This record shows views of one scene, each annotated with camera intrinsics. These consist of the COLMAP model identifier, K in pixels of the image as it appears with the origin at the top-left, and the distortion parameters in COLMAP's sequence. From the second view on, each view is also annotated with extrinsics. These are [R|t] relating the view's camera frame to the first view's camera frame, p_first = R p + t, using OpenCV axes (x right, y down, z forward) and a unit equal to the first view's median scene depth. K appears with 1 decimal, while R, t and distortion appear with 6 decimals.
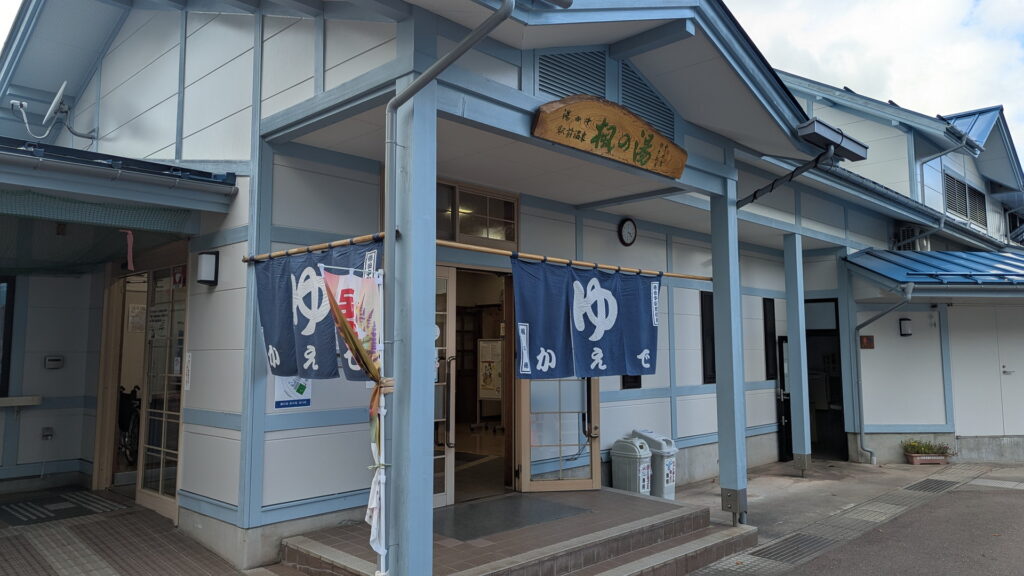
lens RADIAL K [[732.7, 0, 512.1], [0, 732.7, 284.3], [0, 0, 1]] dist [0.006474, 0.001328]
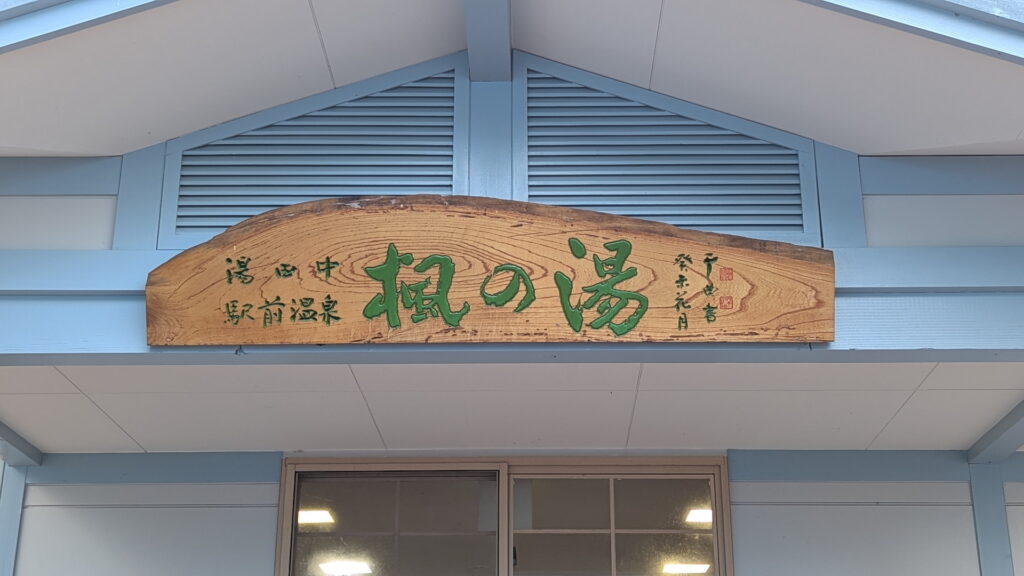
lens RADIAL K [[732.7, 0, 512.2], [0, 732.7, 288.9], [0, 0, 1]] dist [0.006474, 0.001328]
pose [[0.688404, -0.175184, -0.703854, 0.410822], [0.063854, 0.981264, -0.181778, -0.134412], [0.722512, 0.080193, 0.686692, 0.788563]]
